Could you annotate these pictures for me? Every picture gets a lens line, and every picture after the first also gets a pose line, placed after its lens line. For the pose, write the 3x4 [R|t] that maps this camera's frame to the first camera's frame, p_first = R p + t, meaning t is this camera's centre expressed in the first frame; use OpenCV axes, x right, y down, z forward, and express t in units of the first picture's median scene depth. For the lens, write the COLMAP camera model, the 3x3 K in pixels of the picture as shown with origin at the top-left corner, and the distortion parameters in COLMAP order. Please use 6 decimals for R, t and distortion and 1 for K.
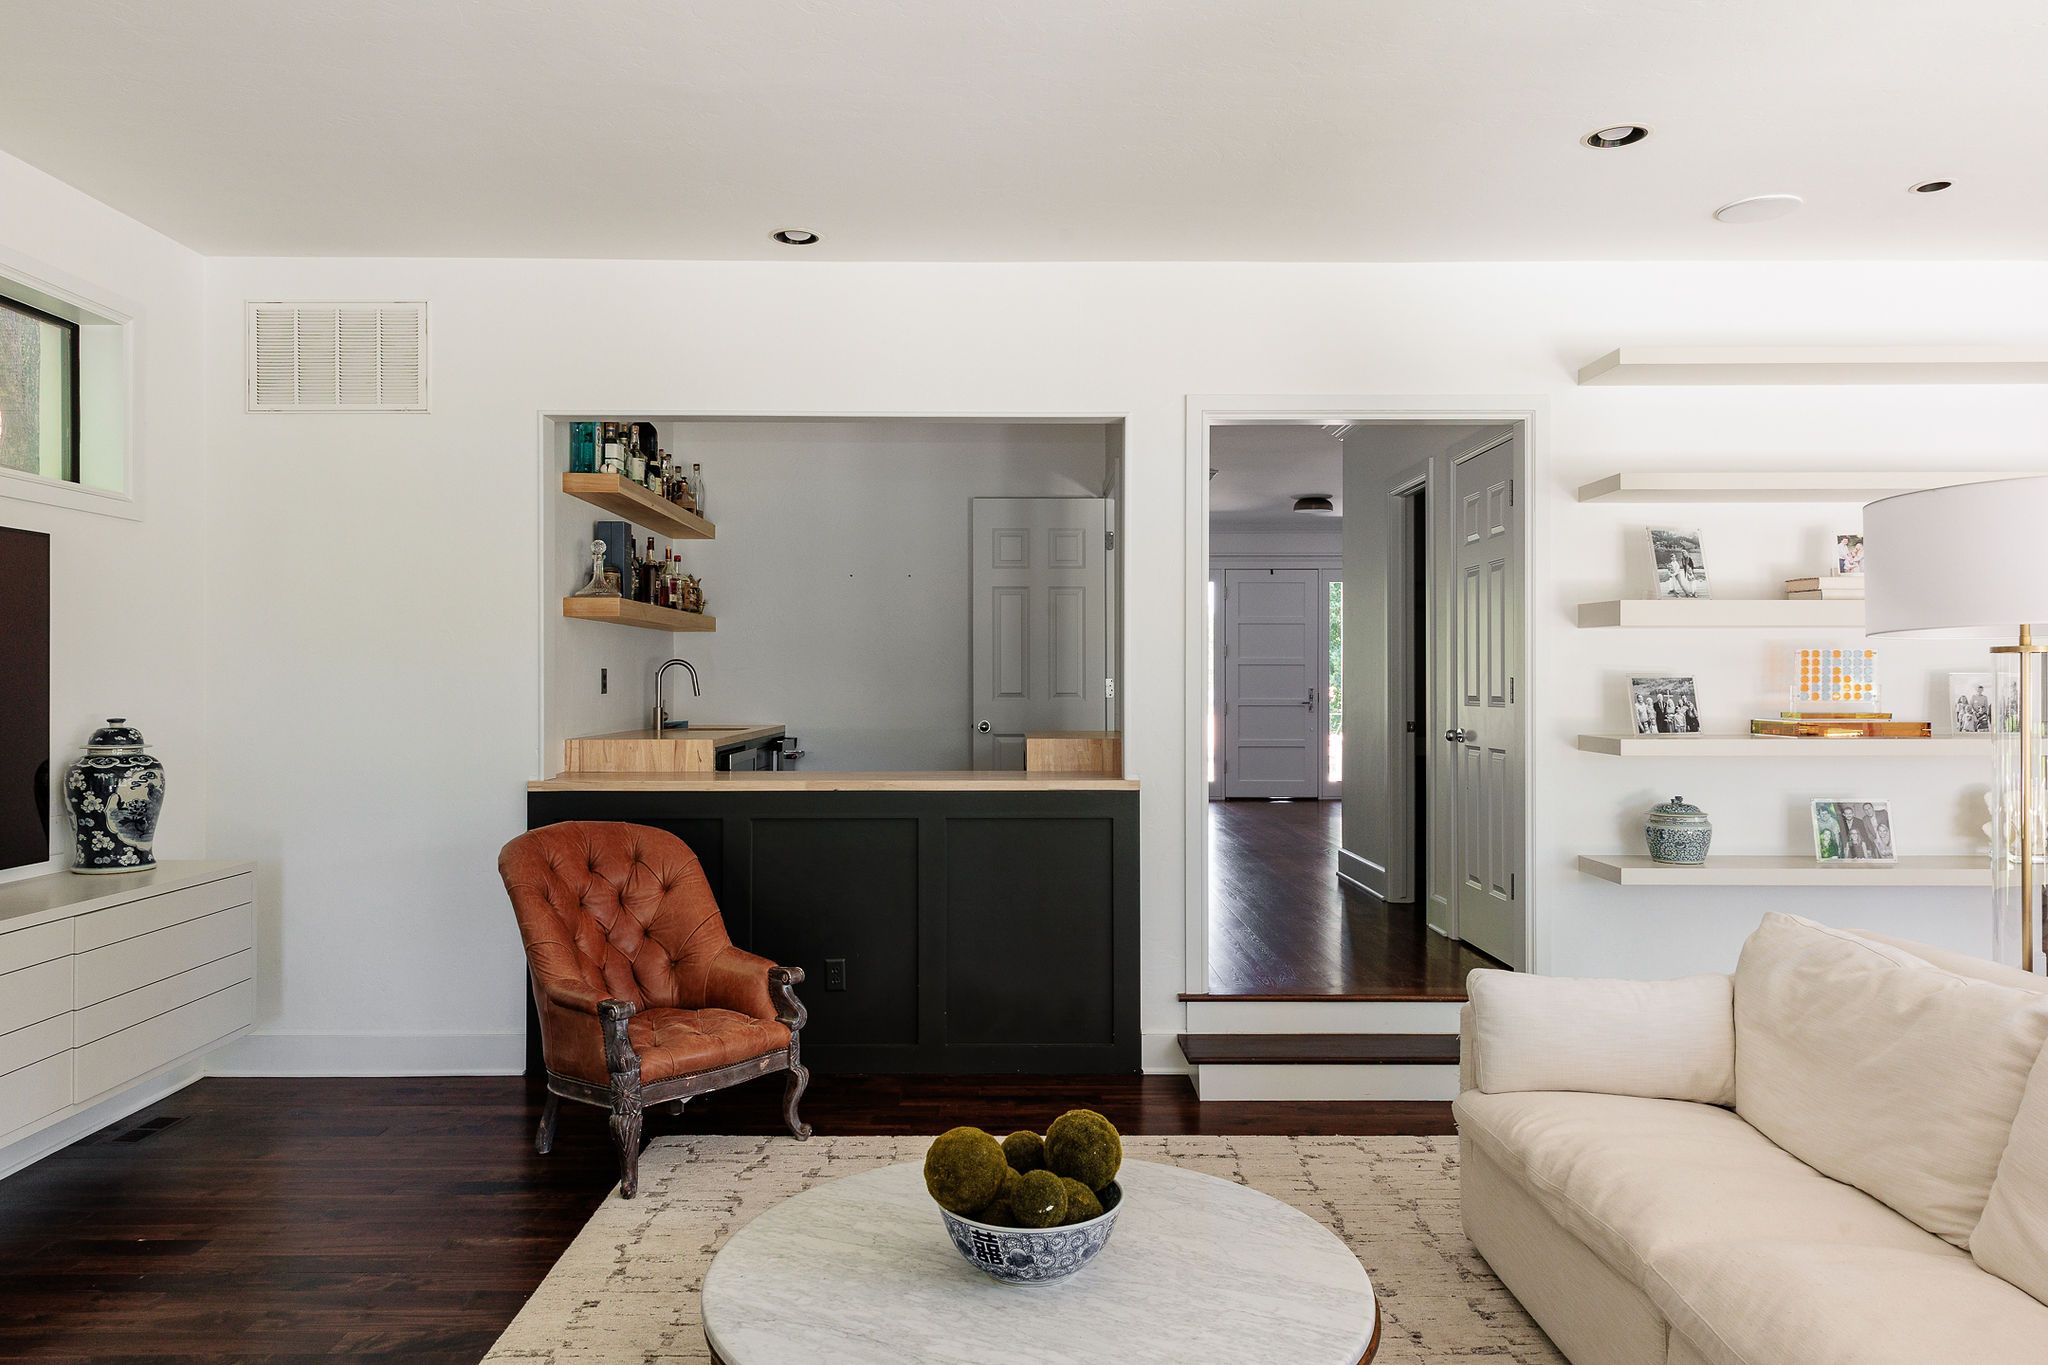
lens RADIAL K [[1361.7, 0, 1012.5], [0, 1361.7, 677.9], [0, 0, 1]] dist [0.015041, -0.004980]
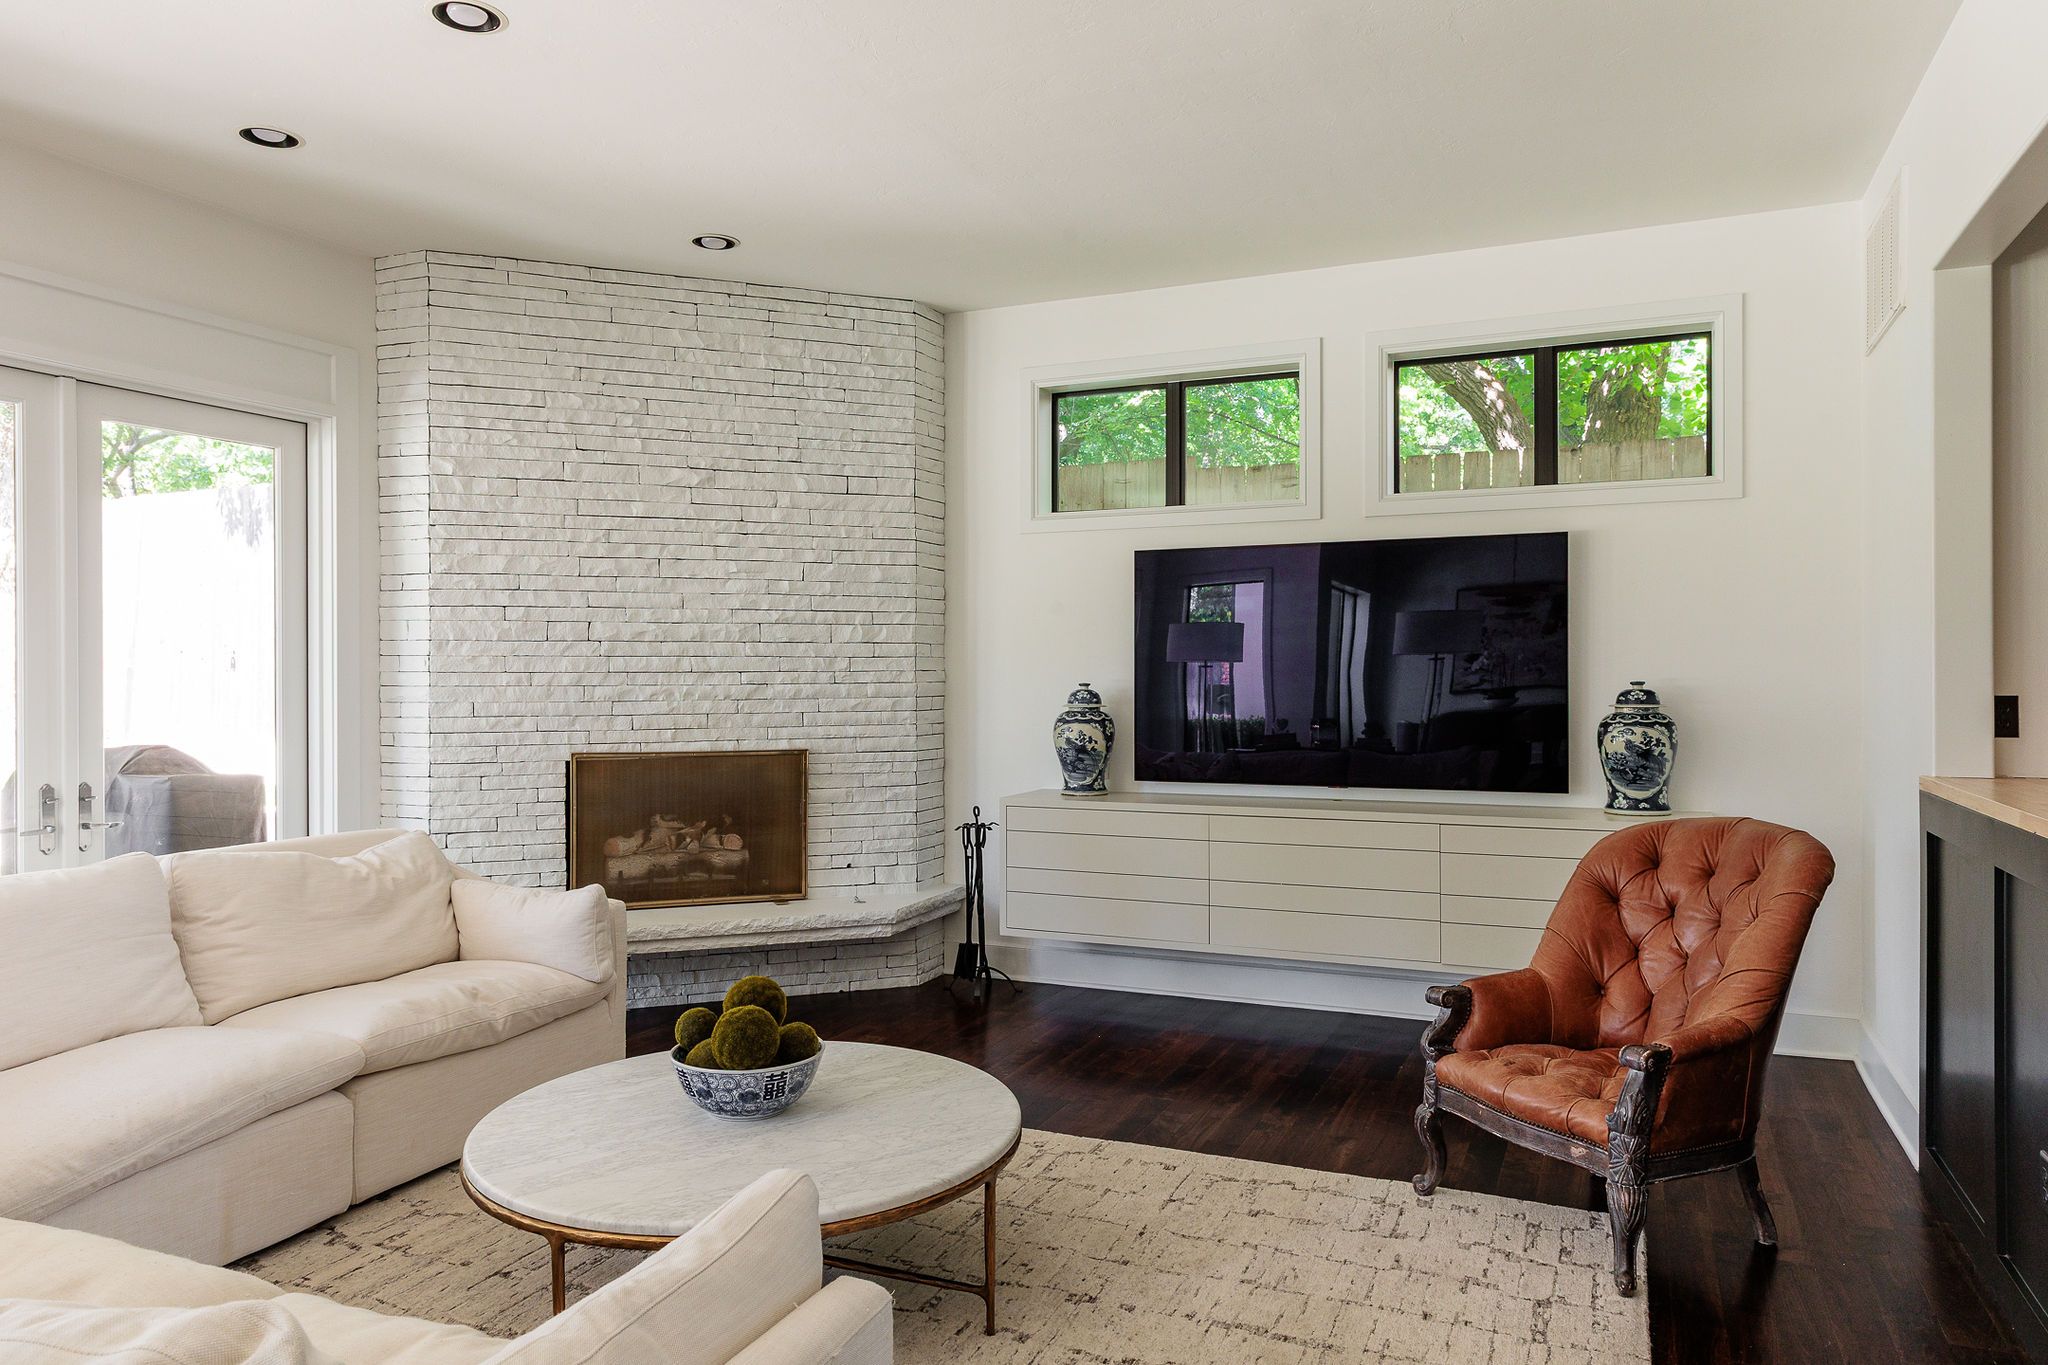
lens RADIAL K [[1361.7, 0, 1018.9], [0, 1361.7, 681.4], [0, 0, 1]] dist [0.015041, -0.004980]
pose [[-0.411331, 0.007574, -0.911455, 0.609674], [0.008452, 0.999954, 0.004496, 0.020487], [0.911447, -0.005855, -0.411376, 1.012858]]
